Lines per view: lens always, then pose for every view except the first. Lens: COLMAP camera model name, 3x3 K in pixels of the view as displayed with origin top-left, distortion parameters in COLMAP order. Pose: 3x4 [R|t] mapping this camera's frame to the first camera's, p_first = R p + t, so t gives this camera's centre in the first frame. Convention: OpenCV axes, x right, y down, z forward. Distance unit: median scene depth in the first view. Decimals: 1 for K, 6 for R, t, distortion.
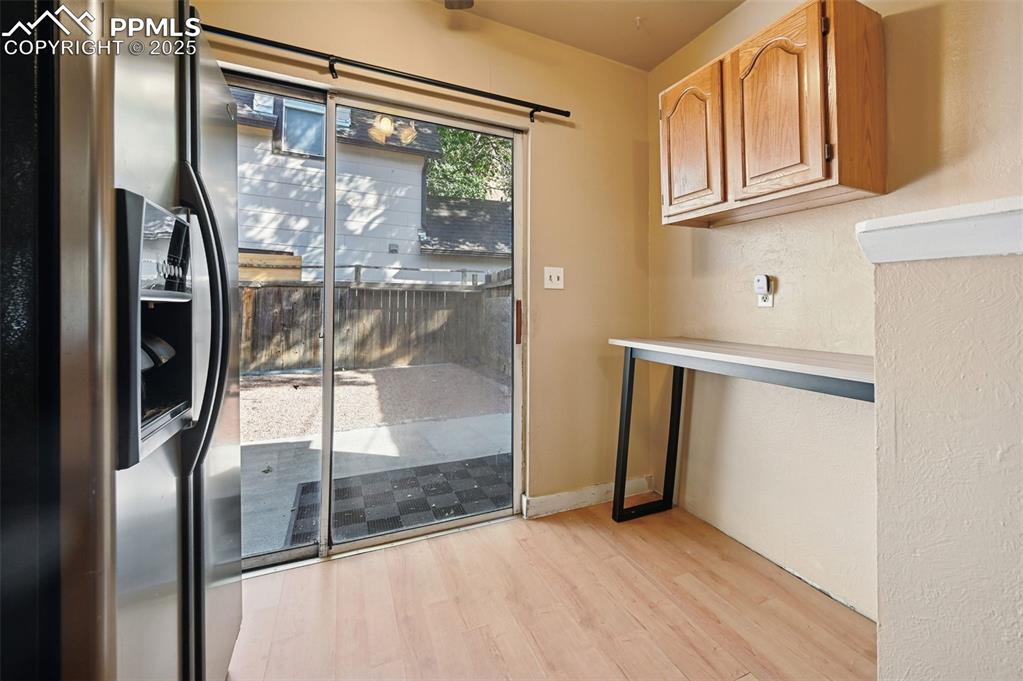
lens RADIAL K [[417.0, 0, 531.4], [0, 417.0, 301.9], [0, 0, 1]] dist [-0.002068, 0.000292]
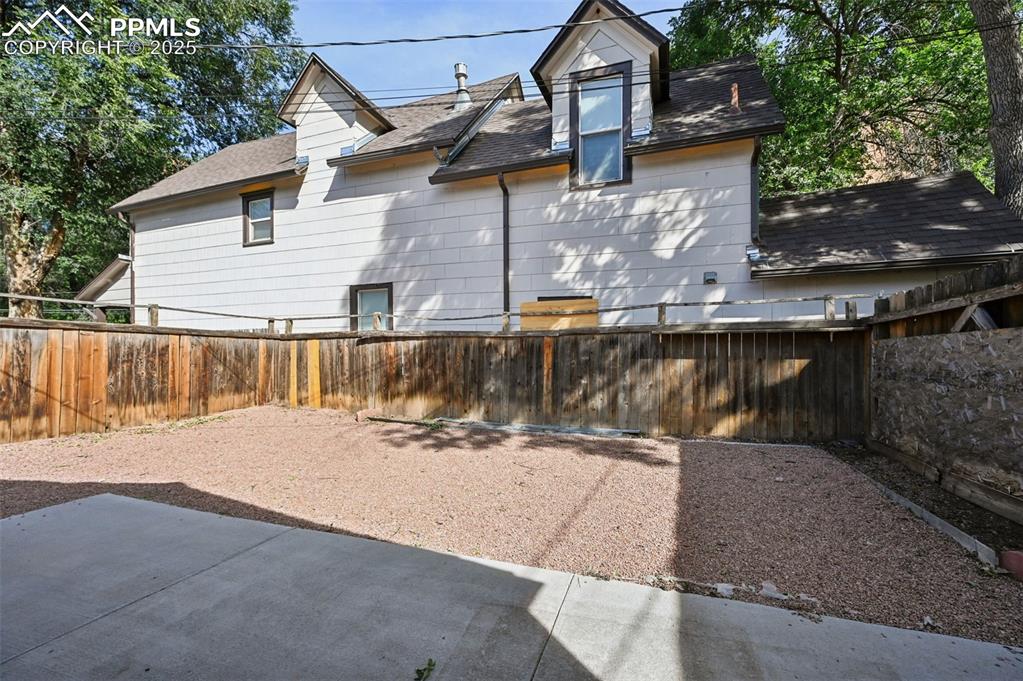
lens RADIAL K [[417.0, 0, 508.2], [0, 417.0, 352.2], [0, 0, 1]] dist [-0.002068, 0.000292]
pose [[0.698742, -0.011353, -0.715283, -0.056407], [0.021297, 0.999761, 0.004937, -0.005588], [0.715056, -0.018683, 0.698817, 0.236157]]
